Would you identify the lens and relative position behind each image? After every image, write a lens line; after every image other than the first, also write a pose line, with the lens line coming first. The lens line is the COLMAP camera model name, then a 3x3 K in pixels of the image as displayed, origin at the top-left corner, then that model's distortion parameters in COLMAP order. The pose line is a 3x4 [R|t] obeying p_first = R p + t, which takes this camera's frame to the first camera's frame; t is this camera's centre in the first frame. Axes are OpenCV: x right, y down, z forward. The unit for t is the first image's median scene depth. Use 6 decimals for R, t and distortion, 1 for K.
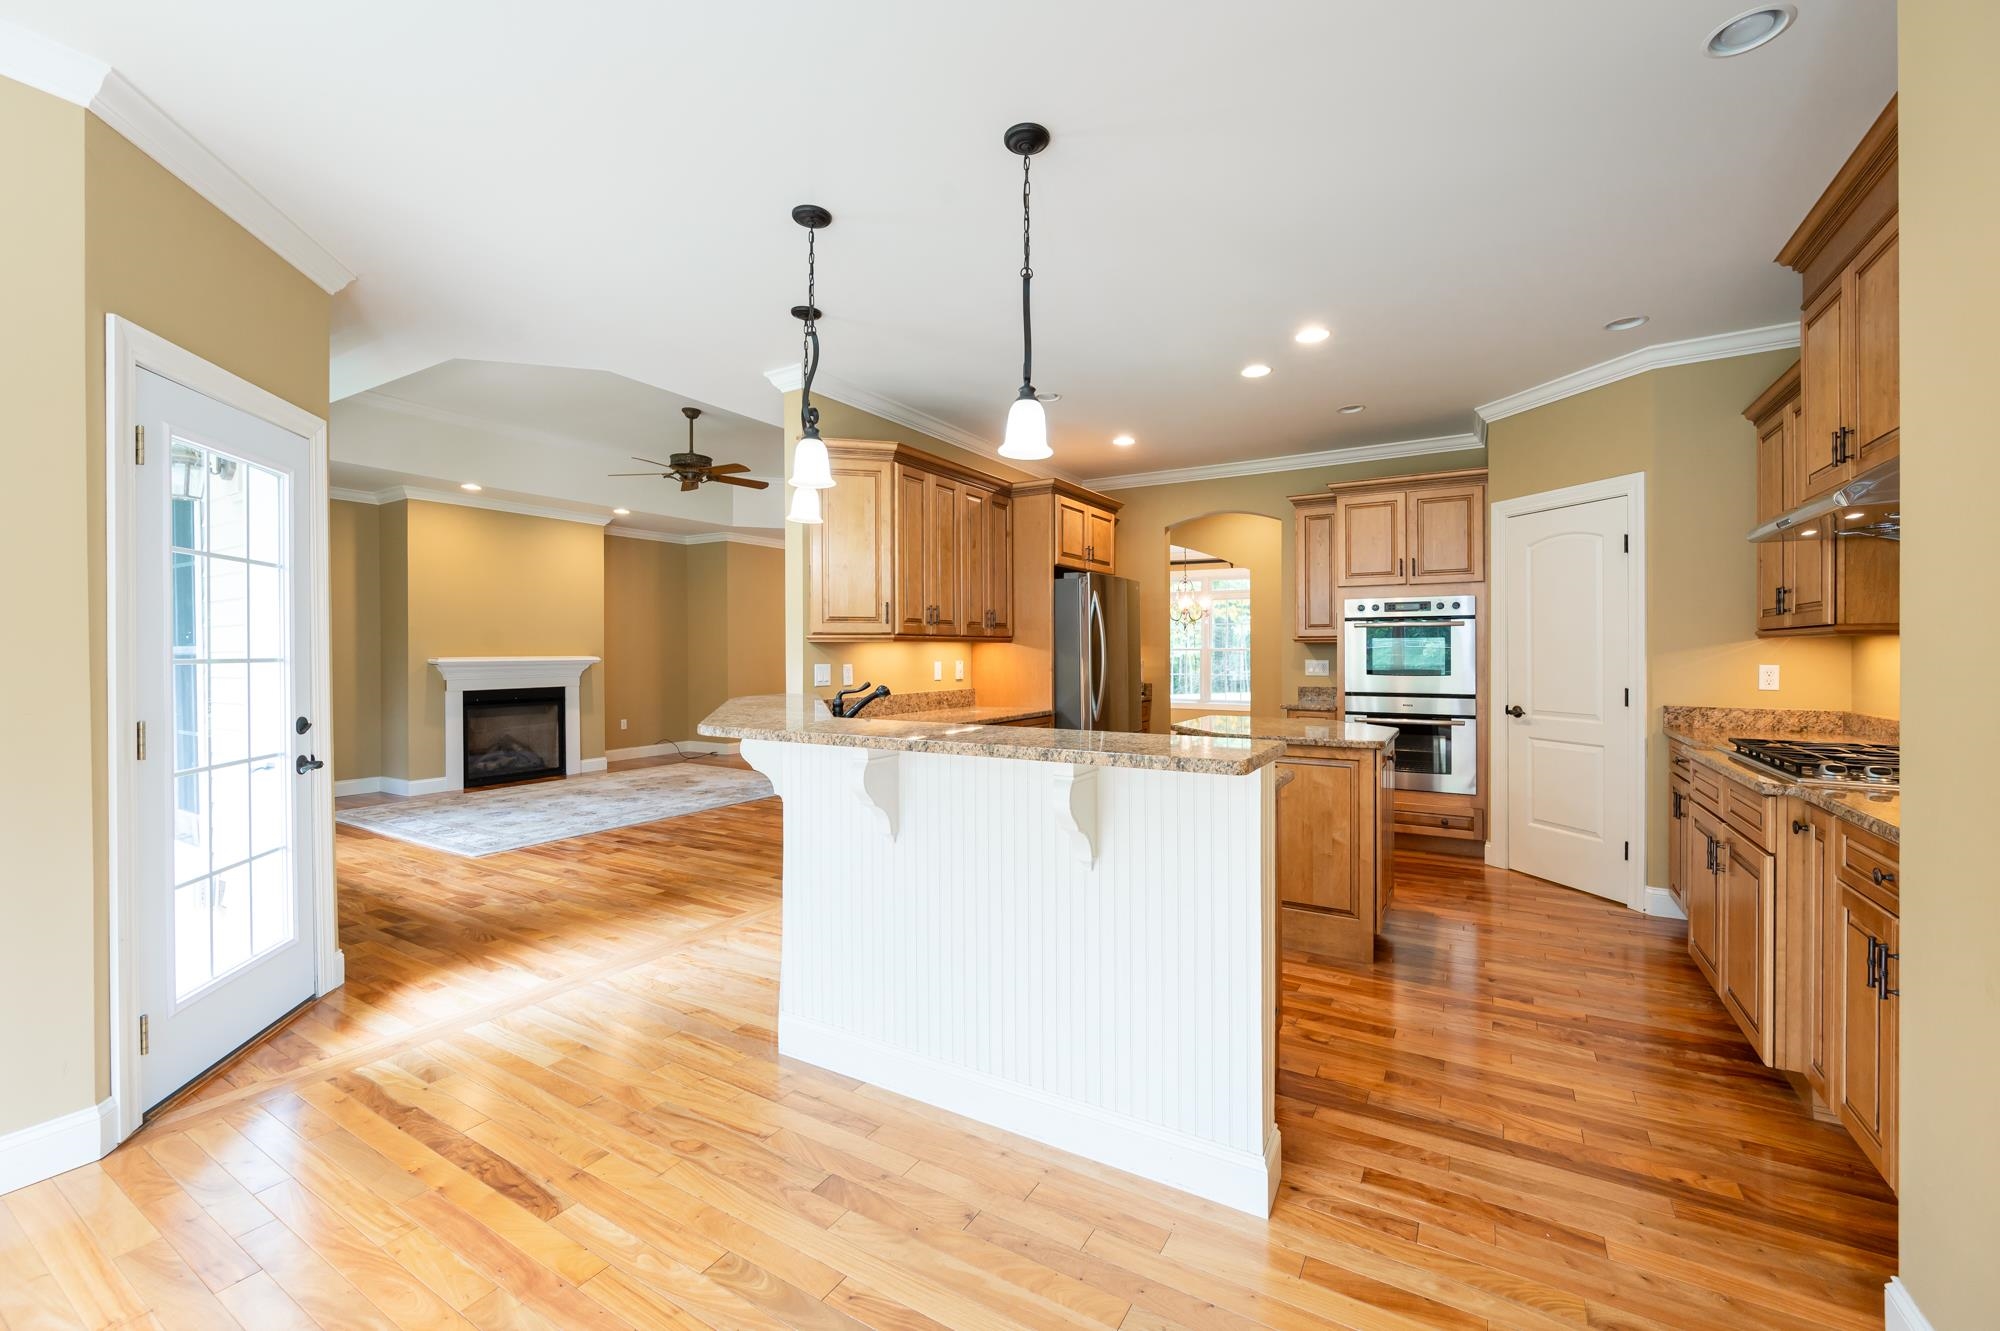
lens RADIAL K [[810.0, 0, 1006.3], [0, 810.0, 654.4], [0, 0, 1]] dist [-0.001429, 0.000174]
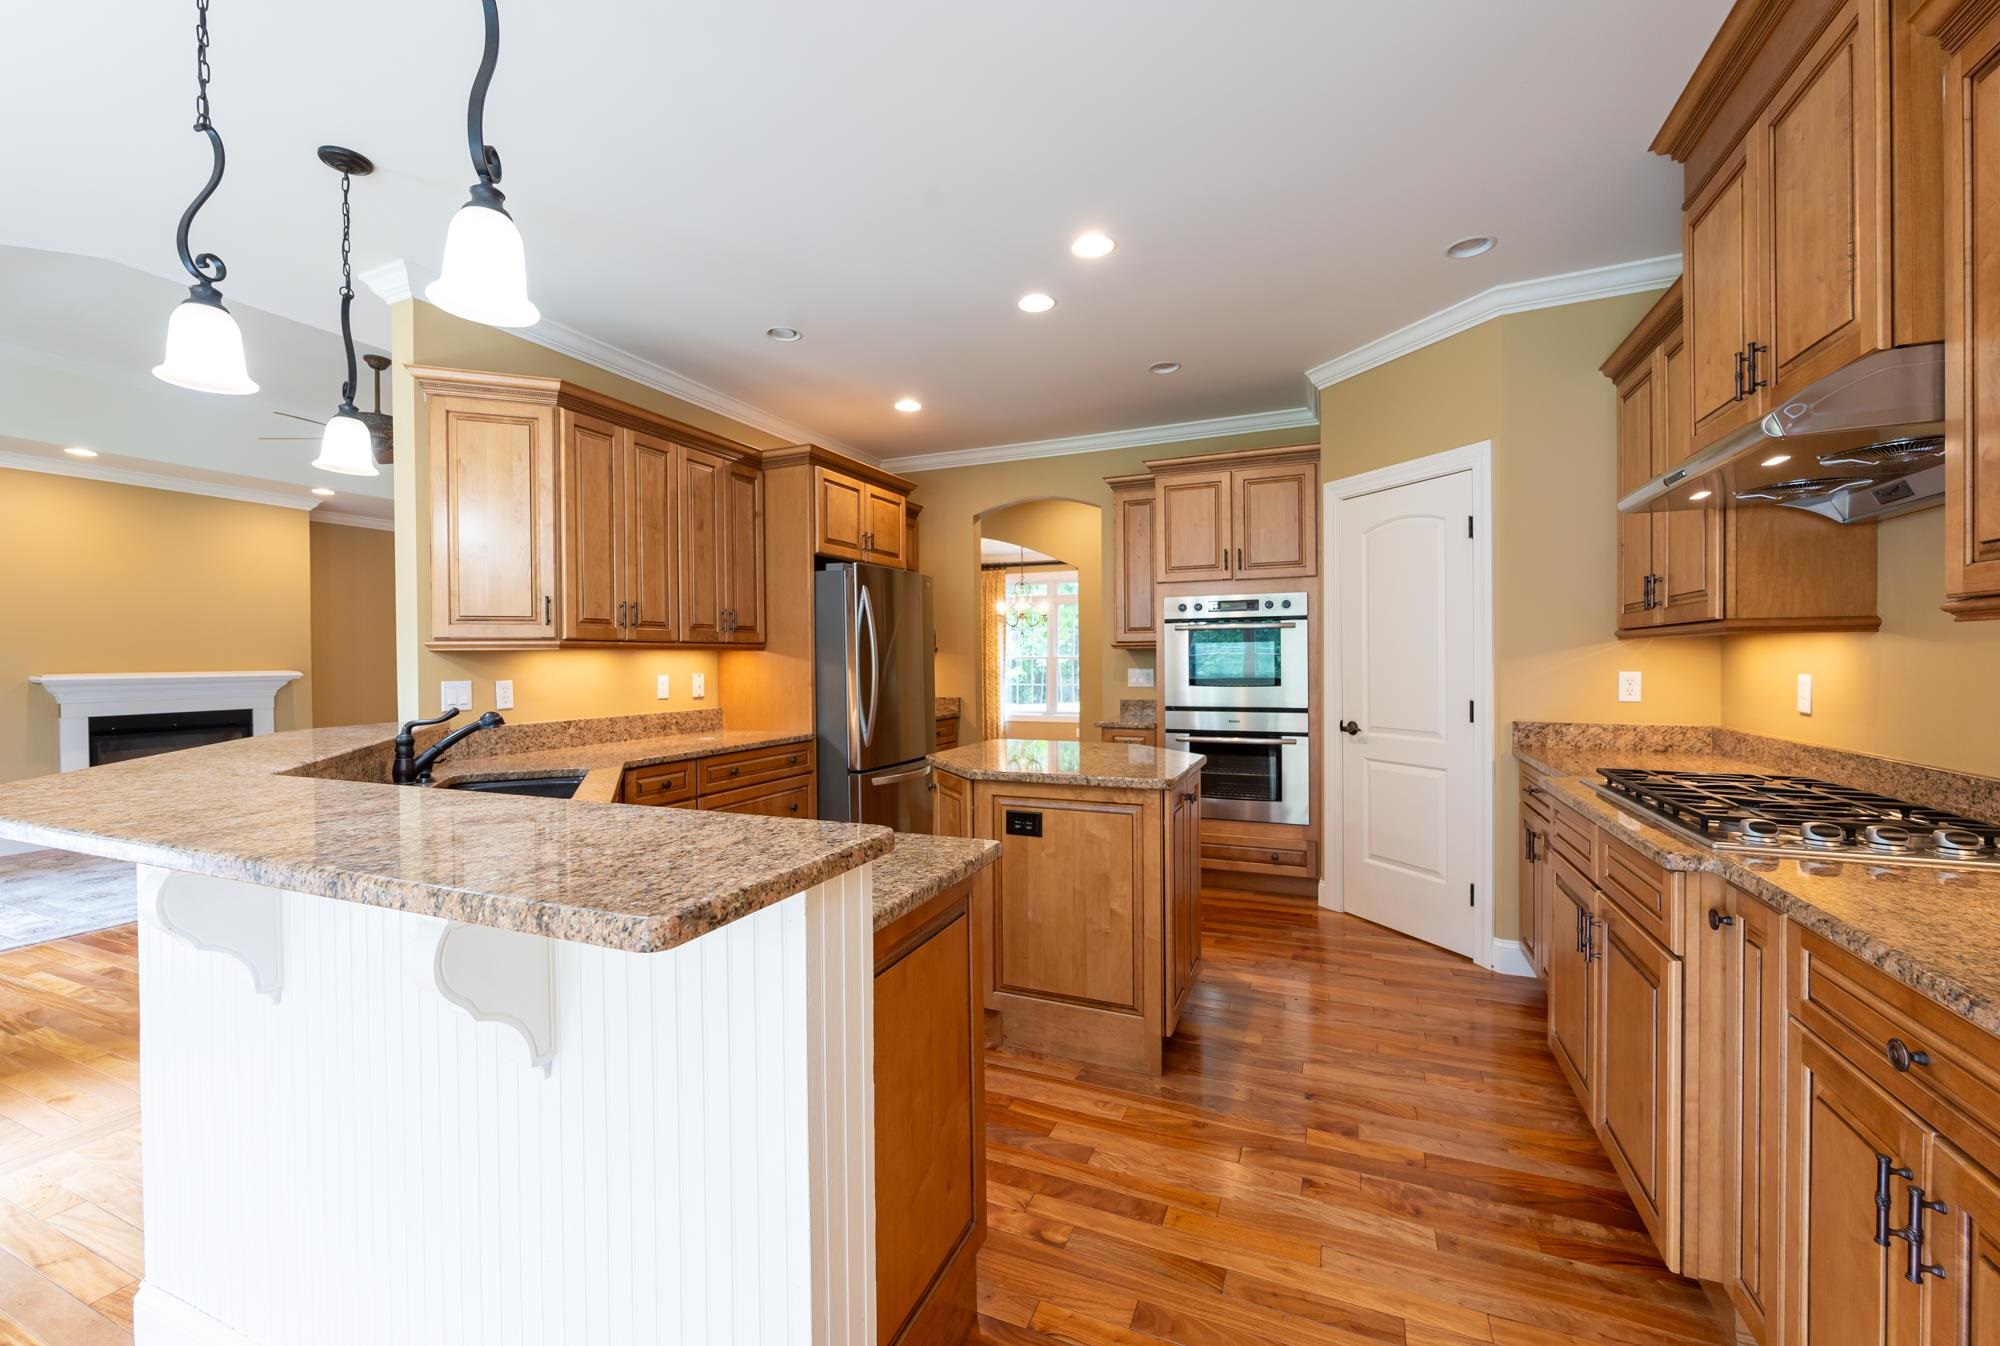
lens RADIAL K [[810.4, 0, 987.7], [0, 810.4, 670.0], [0, 0, 1]] dist [-0.000561, -0.000278]
pose [[0.992754, -0.008239, 0.119880, 0.161774], [0.007304, 0.999939, 0.008237, -0.000235], [-0.119940, -0.007302, 0.992754, 0.218336]]
